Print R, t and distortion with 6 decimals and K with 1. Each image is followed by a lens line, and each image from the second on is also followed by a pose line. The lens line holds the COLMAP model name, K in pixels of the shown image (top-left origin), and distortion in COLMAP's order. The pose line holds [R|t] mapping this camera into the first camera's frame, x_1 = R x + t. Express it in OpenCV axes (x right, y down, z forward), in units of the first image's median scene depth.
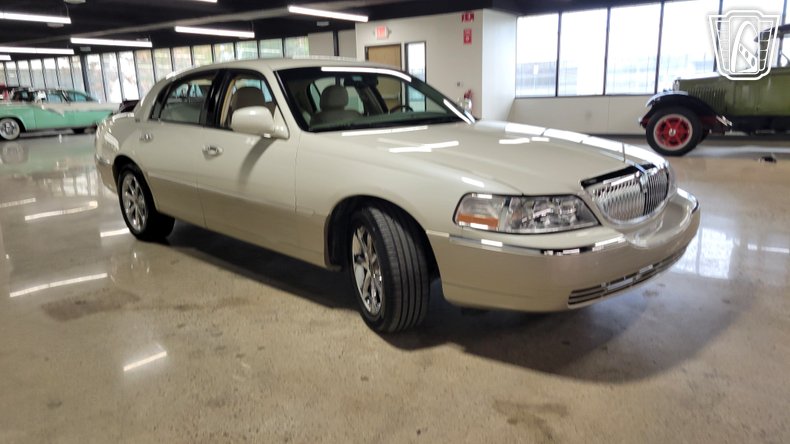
lens RADIAL K [[618.7, 0, 392.8], [0, 618.7, 210.3], [0, 0, 1]] dist [0.044705, -0.004618]
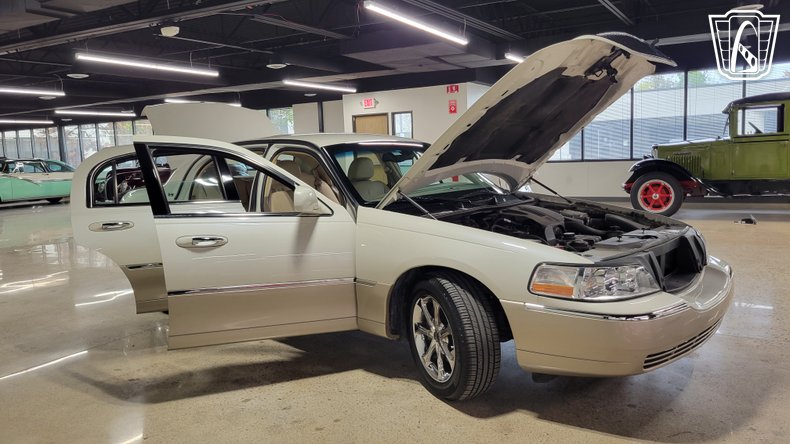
lens RADIAL K [[620.0, 0, 393.6], [0, 620.0, 198.2], [0, 0, 1]] dist [0.043568, -0.002539]
pose [[0.997984, -0.013314, 0.062053, -0.149672], [0.020631, 0.992702, -0.118814, -0.013011], [-0.060019, 0.119855, 0.990976, -0.048255]]
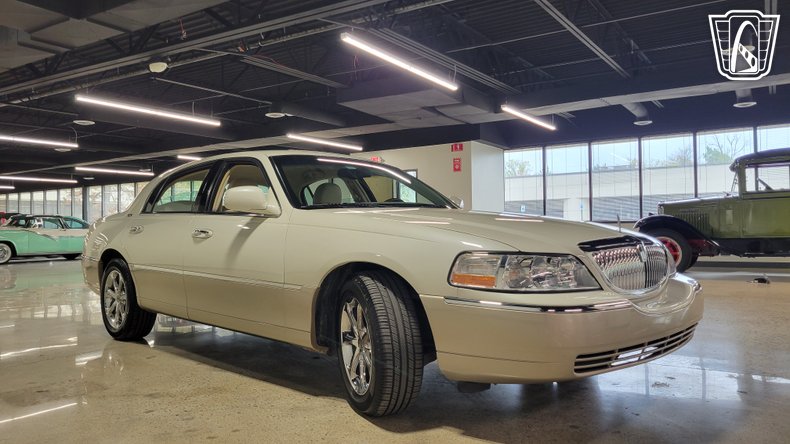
lens RADIAL K [[613.1, 0, 390.9], [0, 613.1, 199.1], [0, 0, 1]] dist [0.046394, -0.000939]
pose [[0.999861, 0.013785, 0.009398, -0.000738], [-0.011071, 0.969628, -0.244333, 0.095626], [-0.012481, 0.244195, 0.969646, 0.040213]]
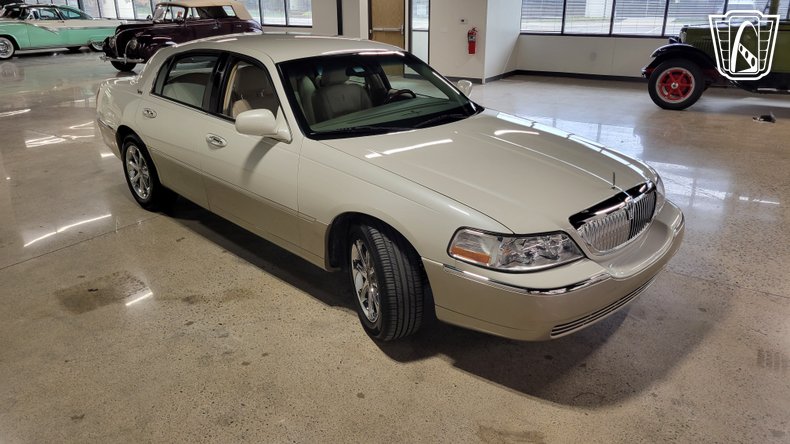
lens RADIAL K [[620.0, 0, 393.6], [0, 620.0, 198.2], [0, 0, 1]] dist [0.043568, -0.002539]
pose [[0.999736, 0.022619, 0.004104, -0.000358], [-0.022957, 0.991573, 0.127499, -0.158371], [-0.001186, -0.127559, 0.991830, -0.029033]]
